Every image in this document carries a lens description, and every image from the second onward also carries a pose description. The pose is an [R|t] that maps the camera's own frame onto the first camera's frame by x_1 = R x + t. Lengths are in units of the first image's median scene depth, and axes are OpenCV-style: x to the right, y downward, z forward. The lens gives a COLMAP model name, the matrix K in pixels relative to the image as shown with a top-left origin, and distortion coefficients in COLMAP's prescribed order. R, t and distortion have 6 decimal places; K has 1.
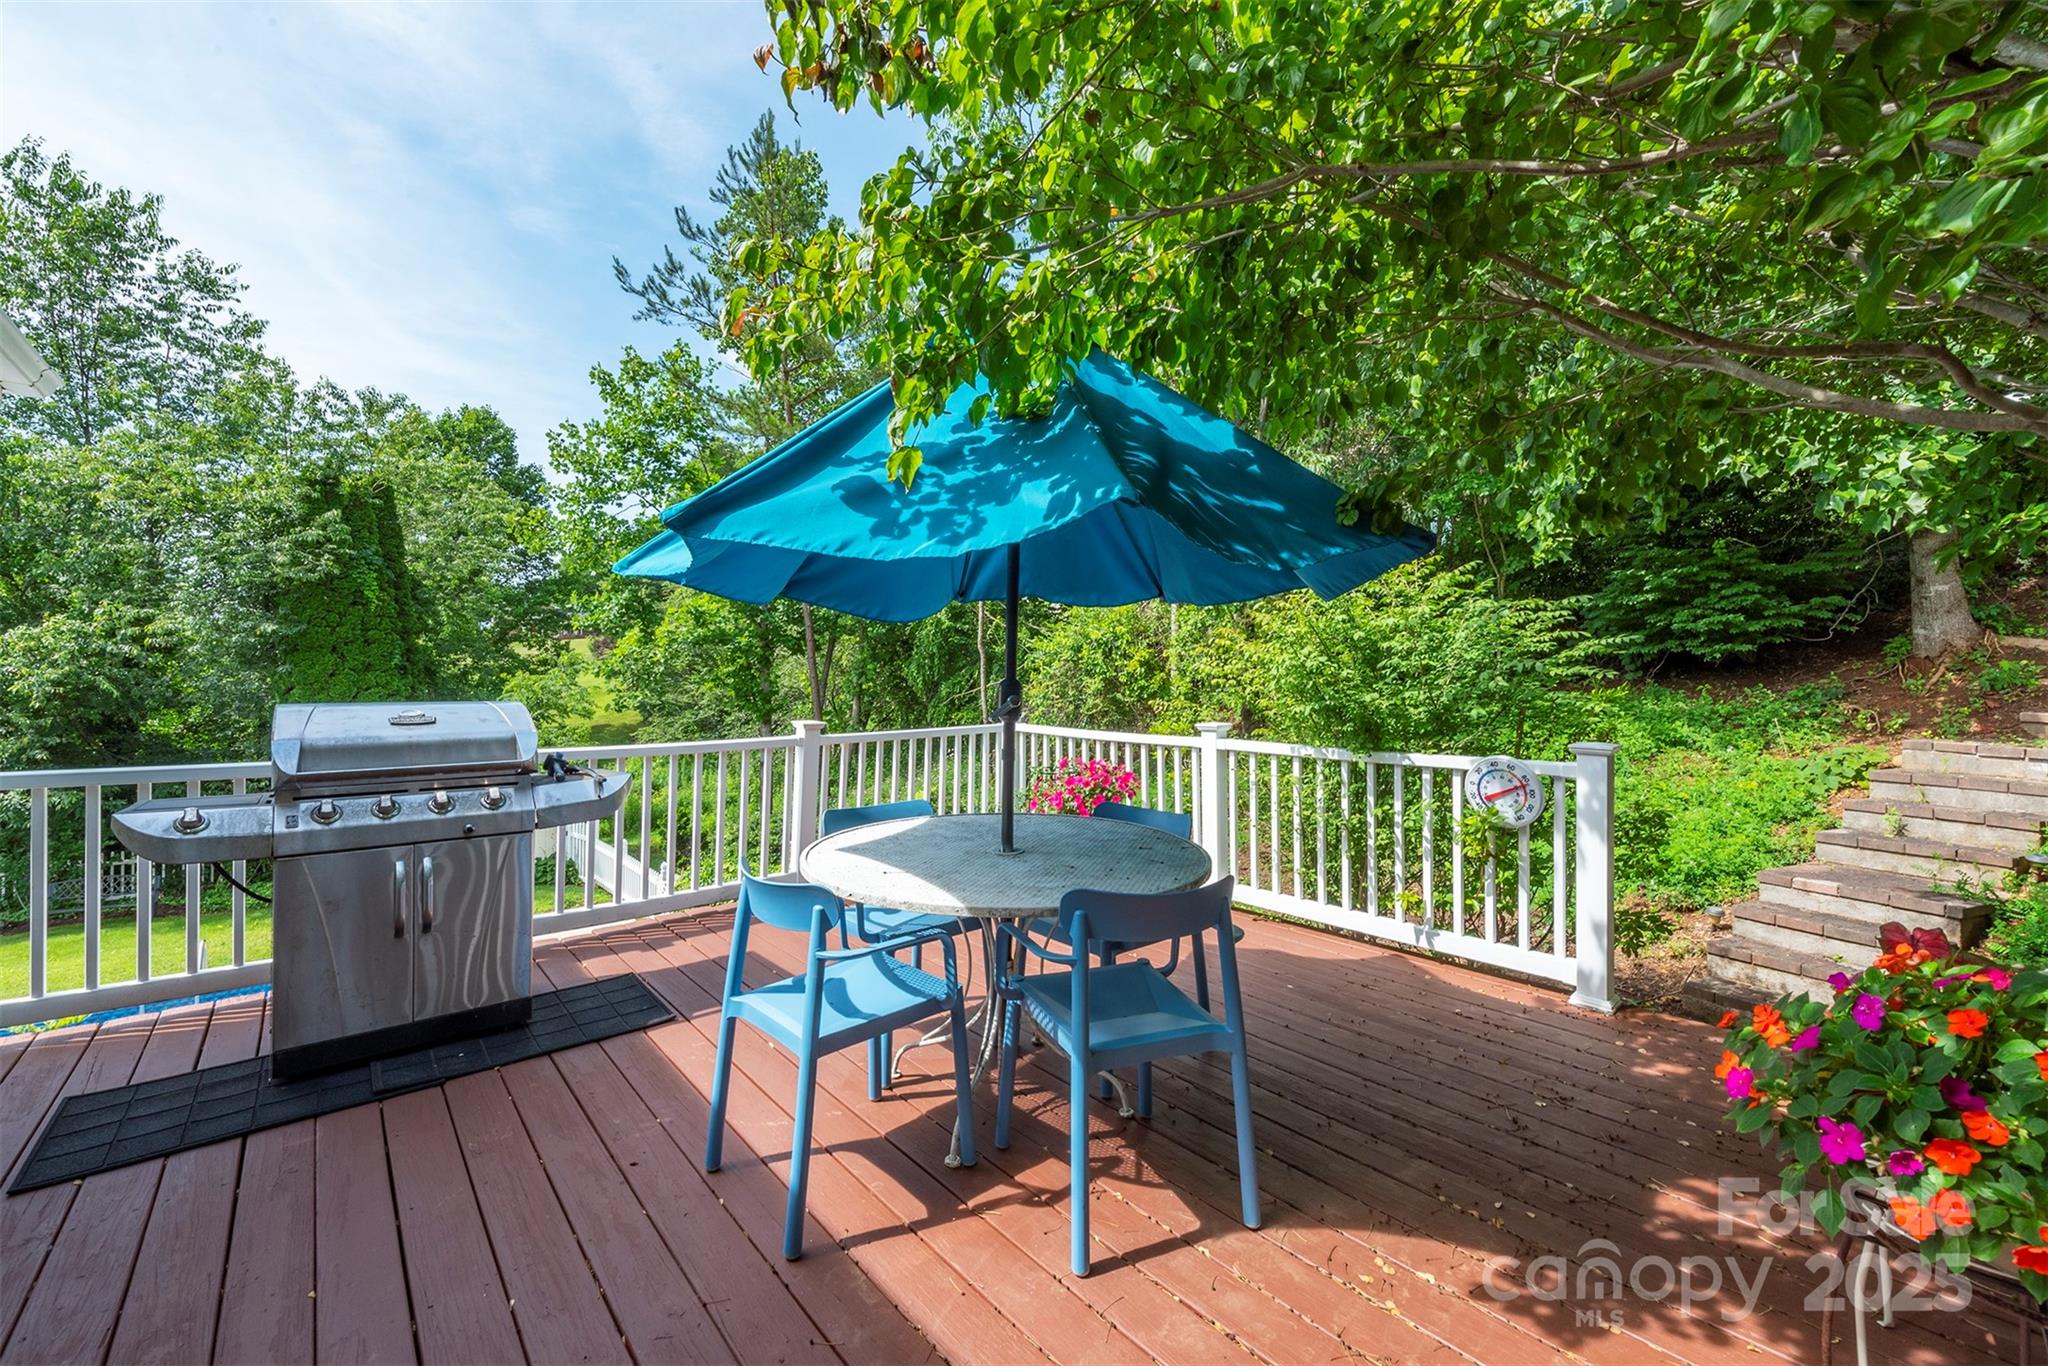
lens RADIAL K [[827.2, 0, 1024.0], [0, 827.2, 683.0], [0, 0, 1]] dist [-0.000353, -0.000052]
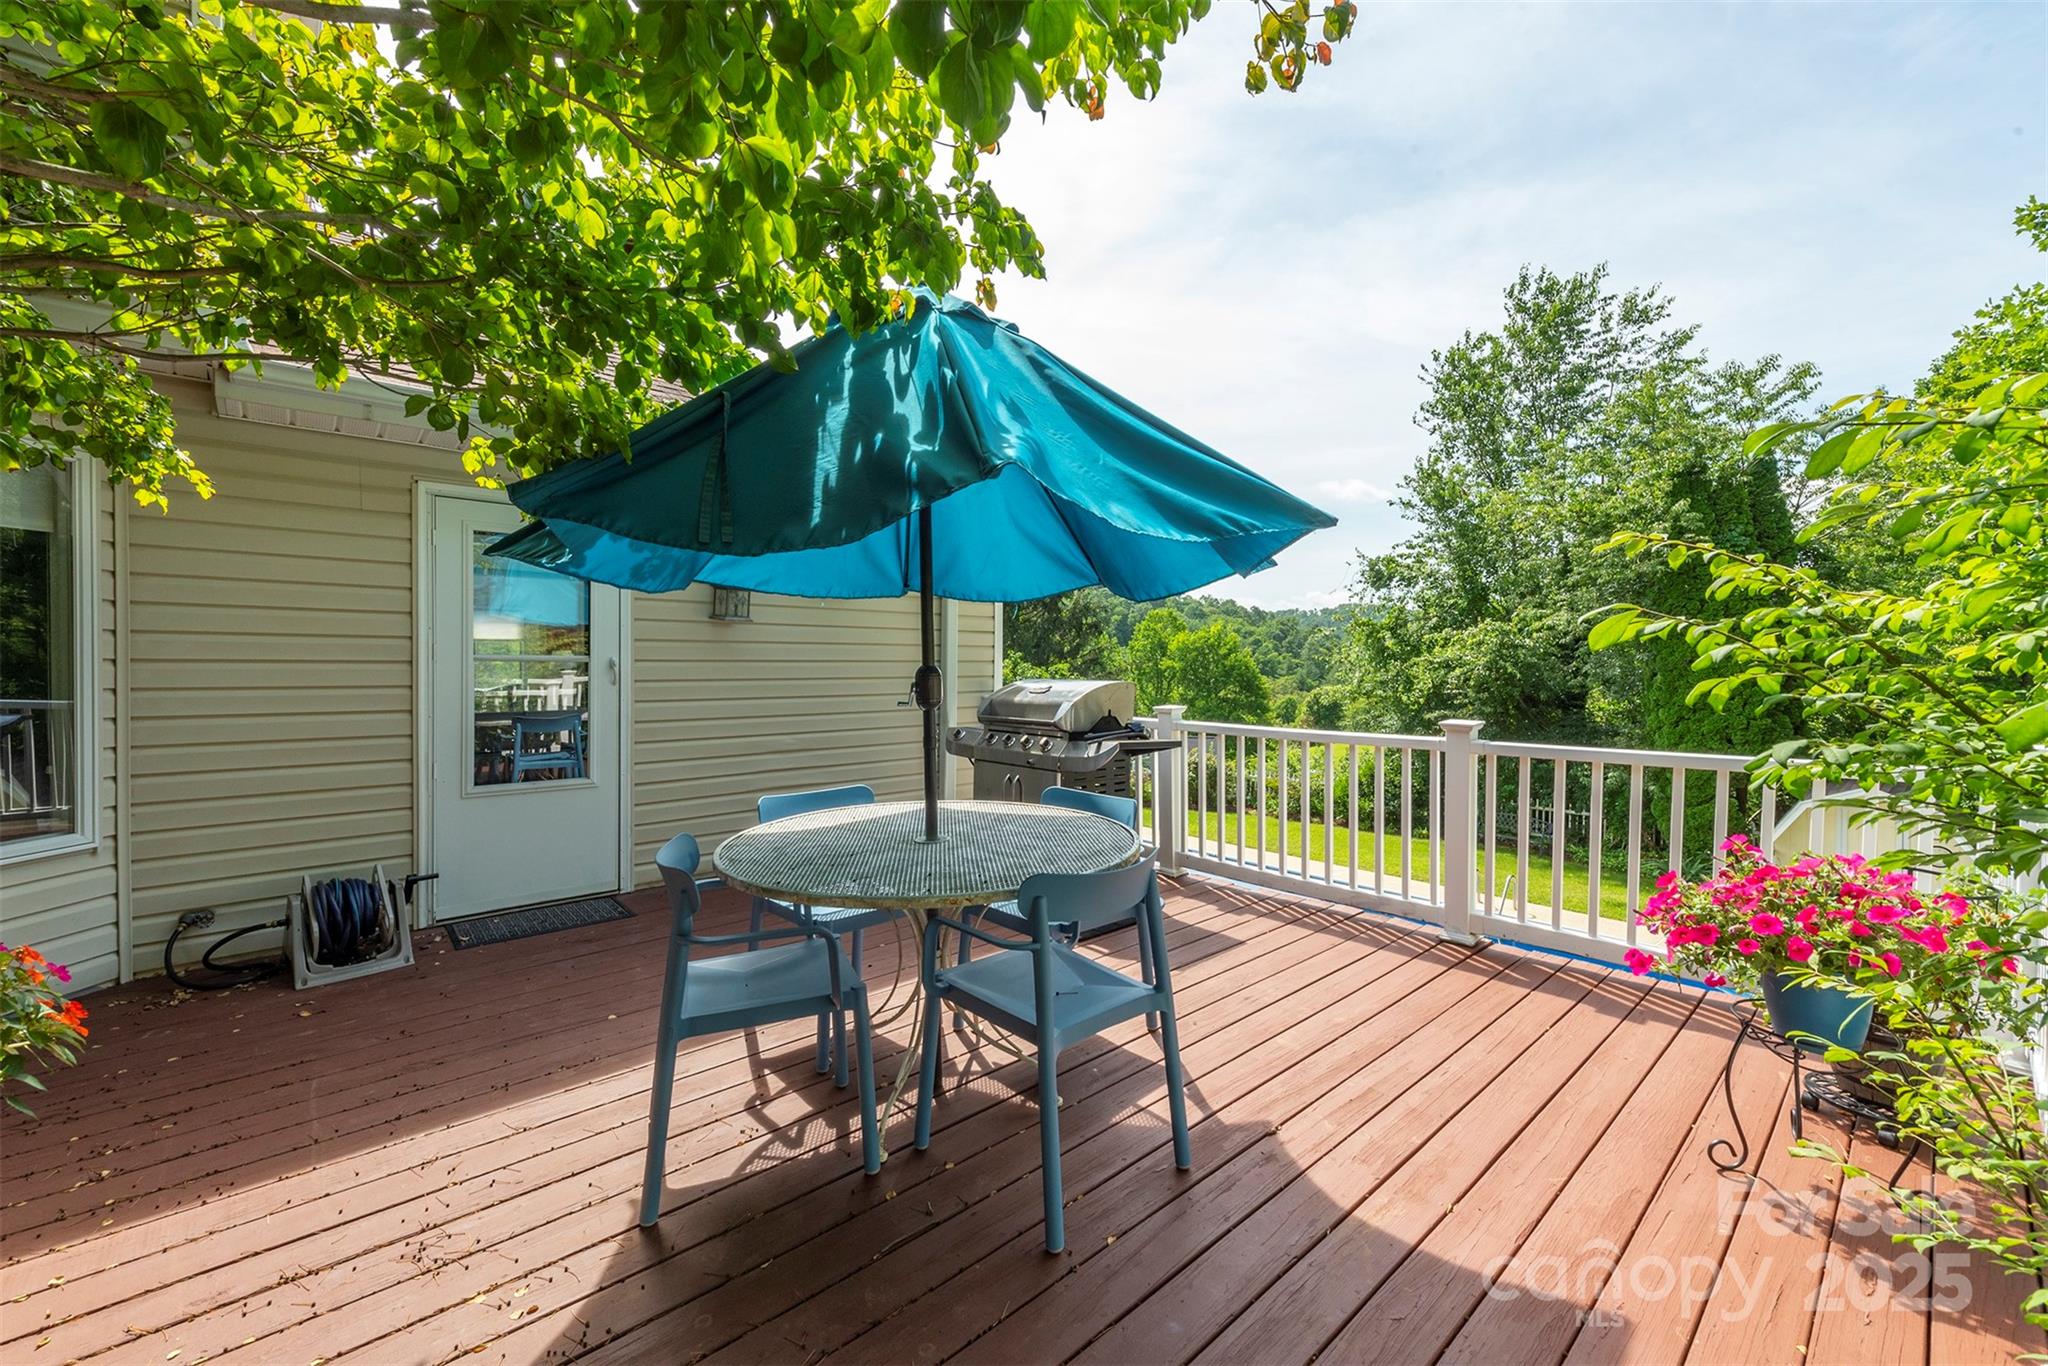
lens RADIAL K [[818.0, 0, 1024.0], [0, 818.0, 683.0], [0, 0, 1]] dist [0.013500, 0.000034]
pose [[0.021072, 0.022525, -0.999524, 0.600496], [-0.012650, 0.999672, 0.022262, 0.001106], [0.999698, 0.012175, 0.021350, 0.690807]]
